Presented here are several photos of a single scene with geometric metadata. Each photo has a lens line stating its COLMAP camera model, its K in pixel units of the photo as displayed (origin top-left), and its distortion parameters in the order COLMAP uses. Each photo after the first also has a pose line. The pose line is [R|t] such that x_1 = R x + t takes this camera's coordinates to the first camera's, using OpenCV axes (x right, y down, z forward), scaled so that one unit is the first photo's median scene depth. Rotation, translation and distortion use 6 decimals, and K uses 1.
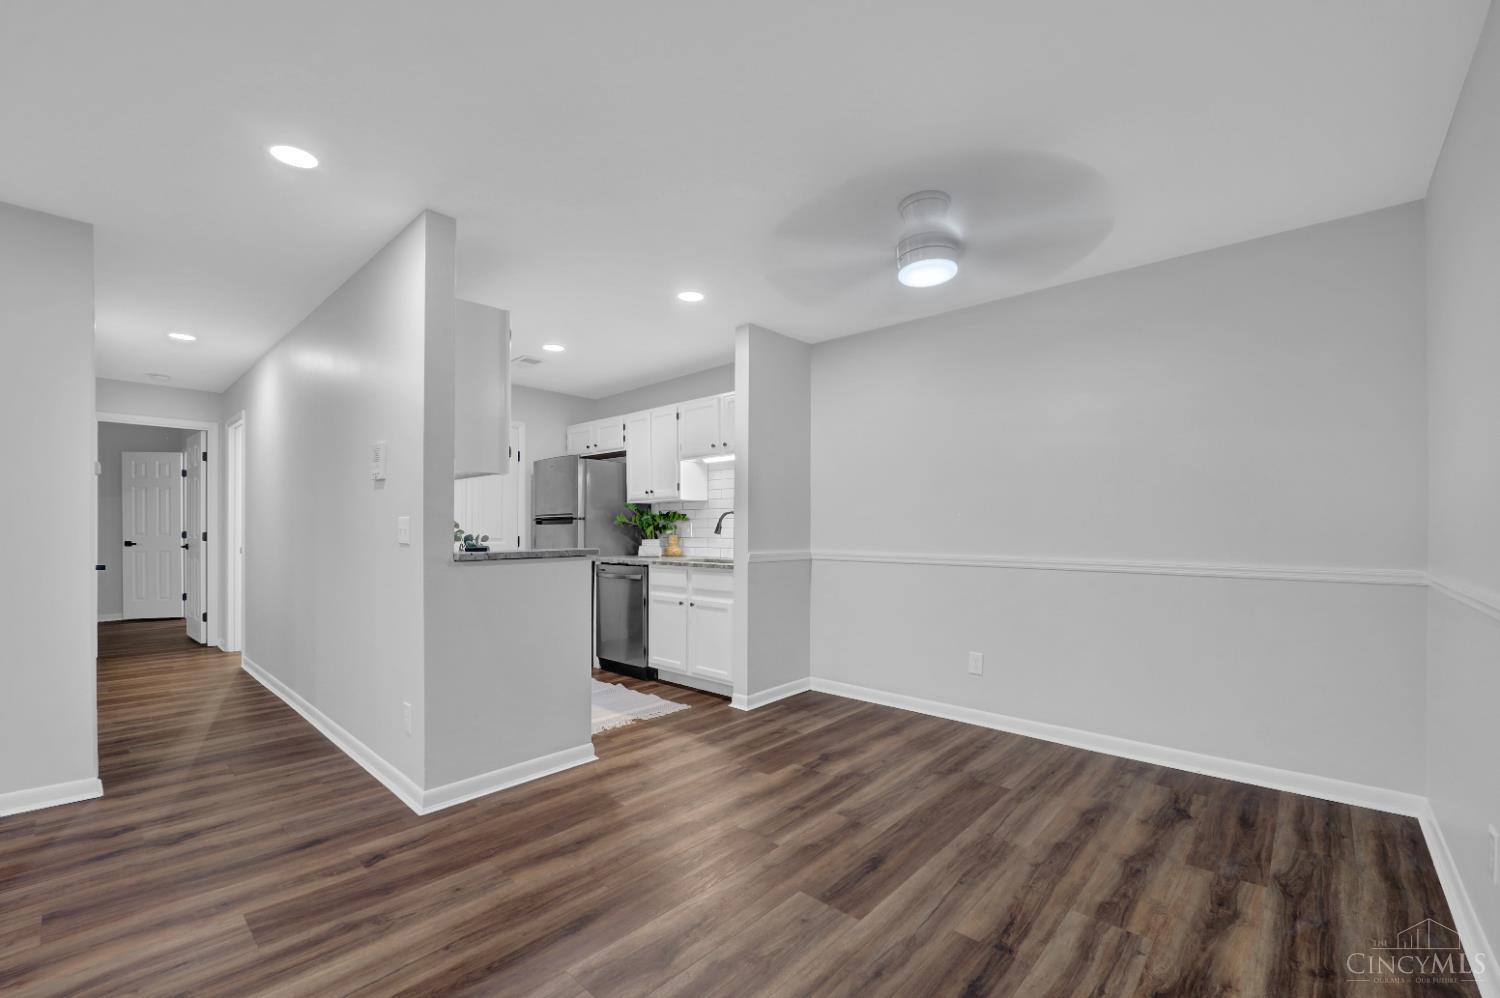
lens RADIAL K [[616.5, 0, 743.7], [0, 616.5, 532.8], [0, 0, 1]] dist [-0.017995, -0.000499]
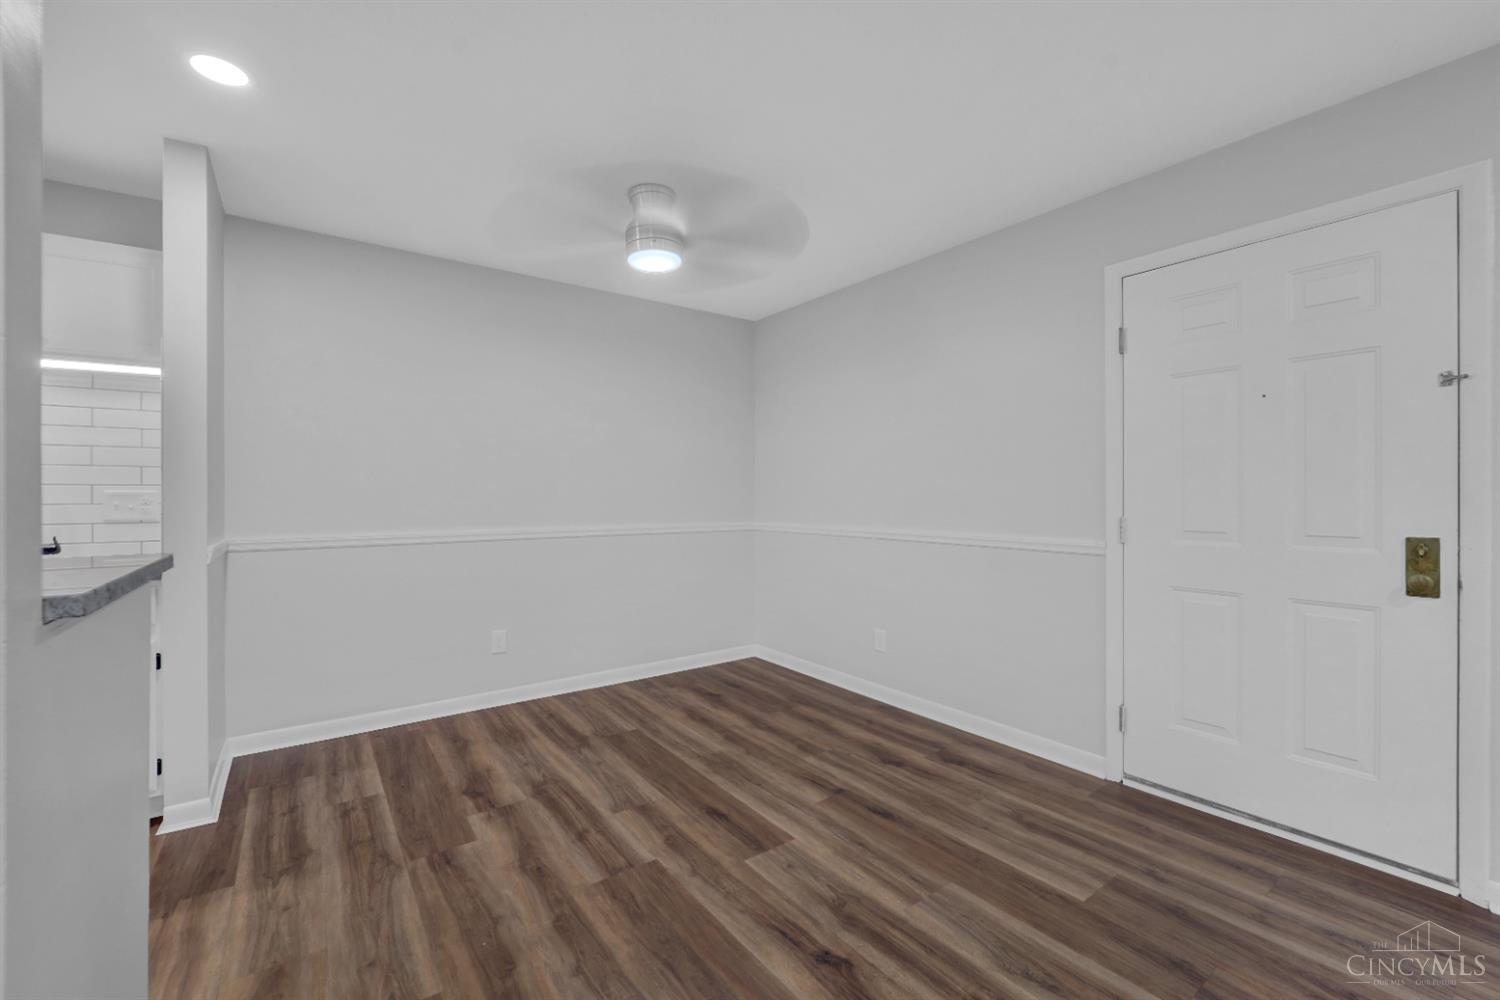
lens RADIAL K [[606.8, 0, 750.0], [0, 606.8, 500.0], [0, 0, 1]] dist [-0.001970, -0.000238]
pose [[0.201921, -0.004409, 0.979392, -0.700940], [0.010580, 0.999941, 0.002320, -0.012968], [-0.979345, 0.009894, 0.201956, 0.615157]]
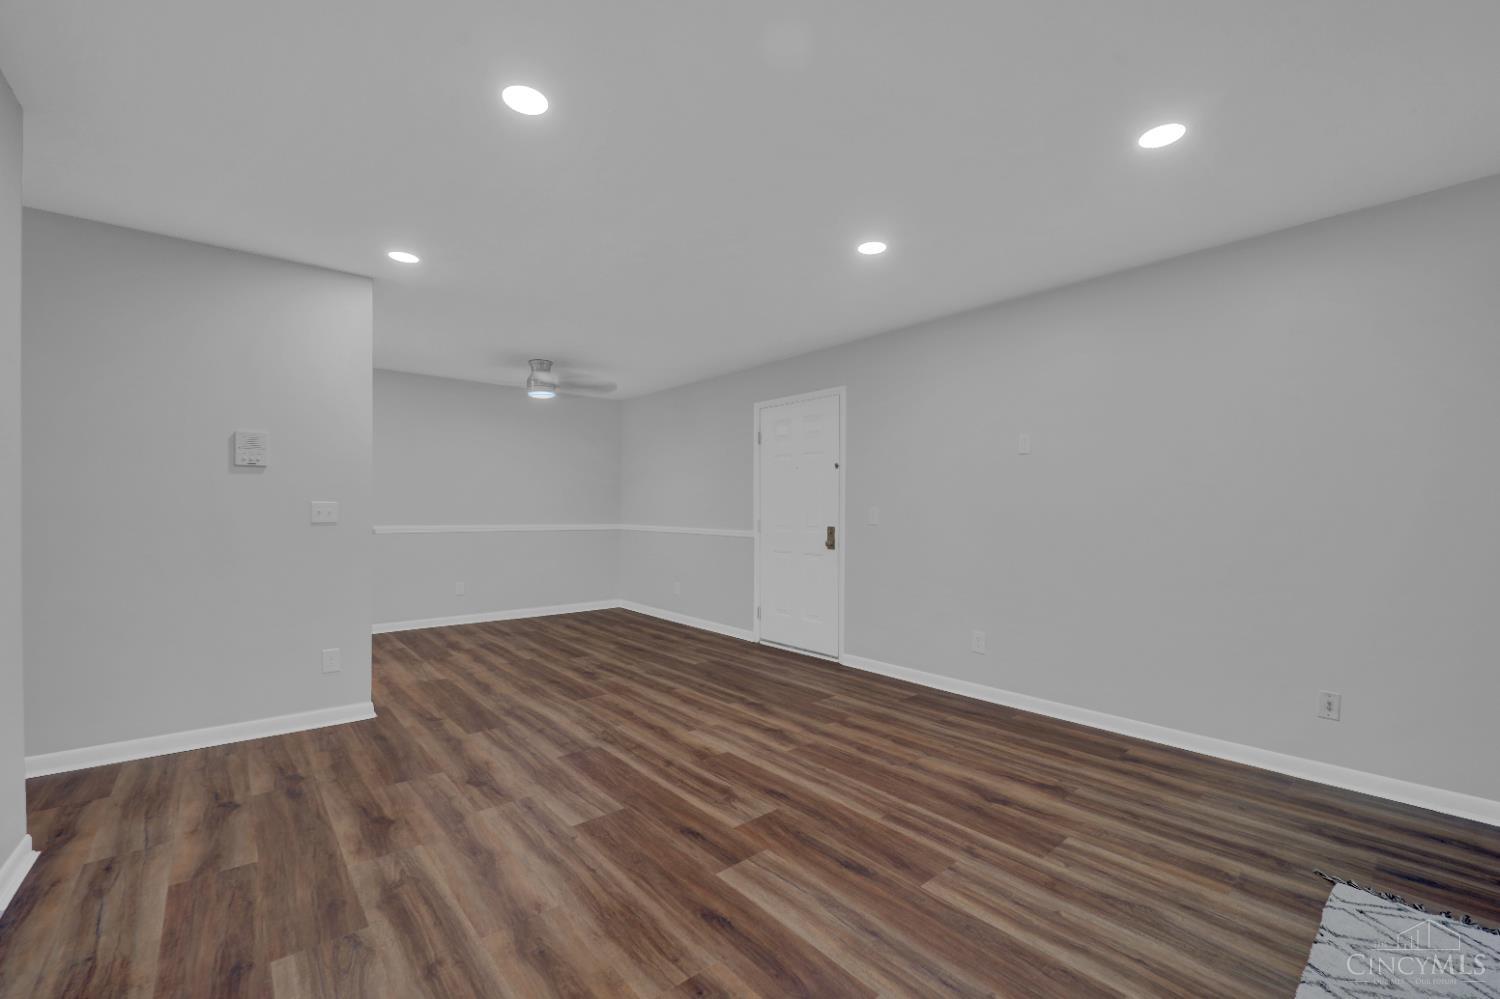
lens RADIAL K [[607.6, 0, 743.9], [0, 607.6, 513.9], [0, 0, 1]] dist [0.000265, -0.000185]
pose [[0.132917, -0.007313, 0.991100, -1.759442], [-0.000652, 0.999972, 0.007466, -0.013511], [-0.991127, -0.001639, 0.132908, -0.015850]]
